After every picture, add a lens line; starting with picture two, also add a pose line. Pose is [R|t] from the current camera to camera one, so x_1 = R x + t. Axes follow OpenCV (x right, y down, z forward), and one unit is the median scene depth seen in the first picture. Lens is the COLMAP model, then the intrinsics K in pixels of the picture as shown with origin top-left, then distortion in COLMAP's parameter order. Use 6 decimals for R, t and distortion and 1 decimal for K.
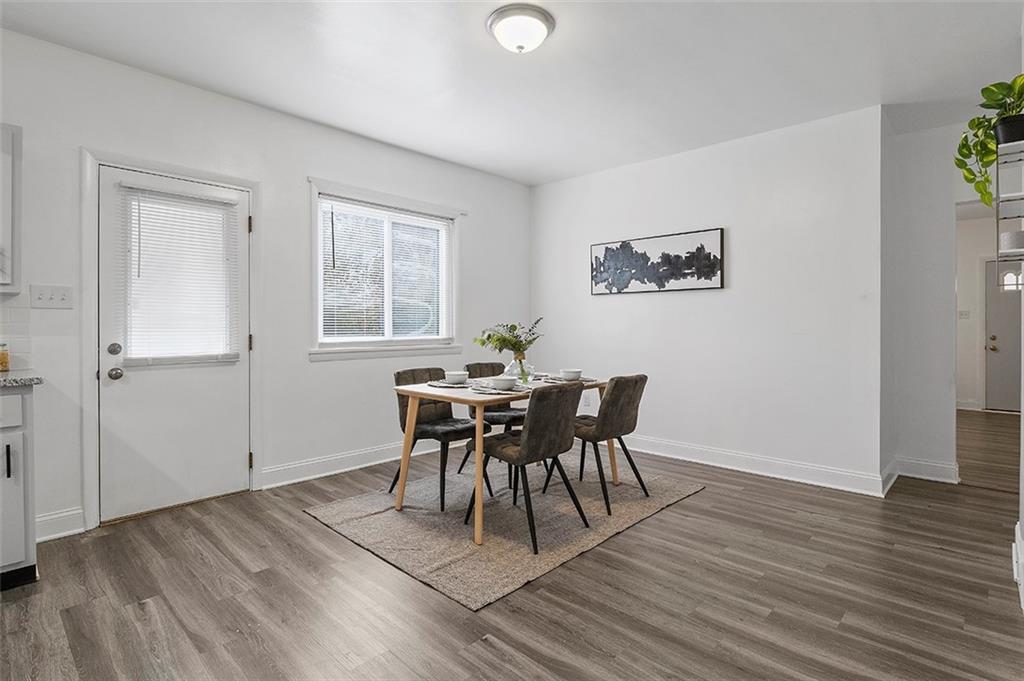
lens RADIAL K [[510.7, 0, 517.3], [0, 510.7, 336.0], [0, 0, 1]] dist [-0.005284, -0.000363]
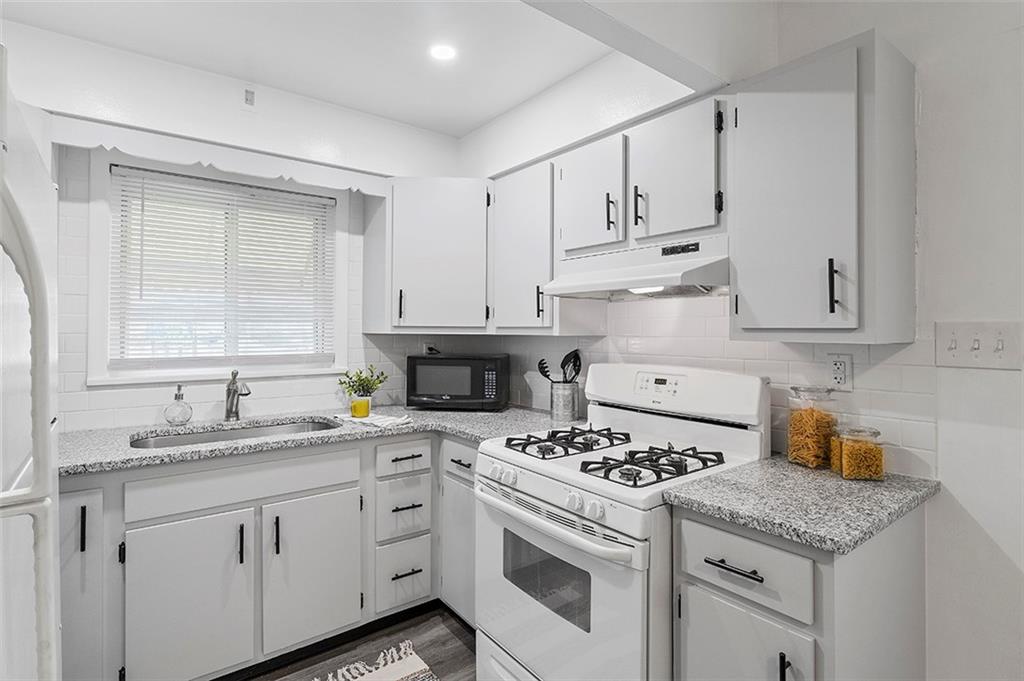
lens RADIAL K [[512.6, 0, 515.4], [0, 512.6, 328.2], [0, 0, 1]] dist [-0.005316, -0.000491]
pose [[-0.158896, -0.003575, -0.987289, -0.405987], [-0.009297, 0.999955, -0.002124, -0.099423], [0.987252, 0.008842, -0.158922, 0.731211]]
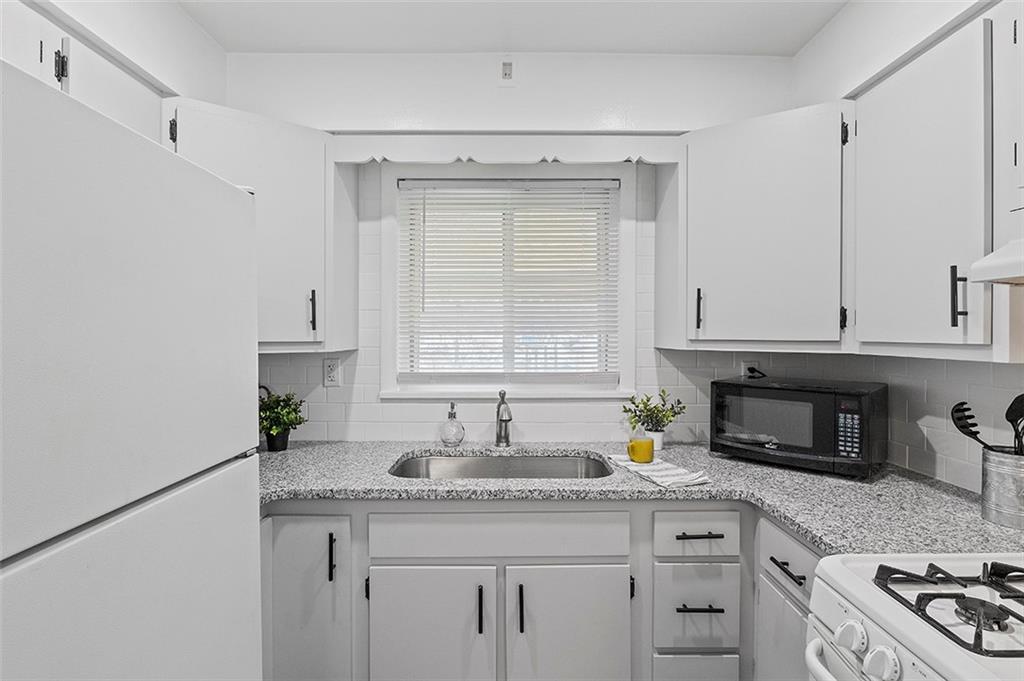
lens RADIAL K [[510.7, 0, 517.3], [0, 510.7, 336.0], [0, 0, 1]] dist [-0.005284, -0.000363]
pose [[-0.720021, 0.002448, -0.693948, -0.705841], [-0.005114, 0.999948, 0.008833, -0.114800], [0.693934, 0.009909, -0.719971, 0.682823]]
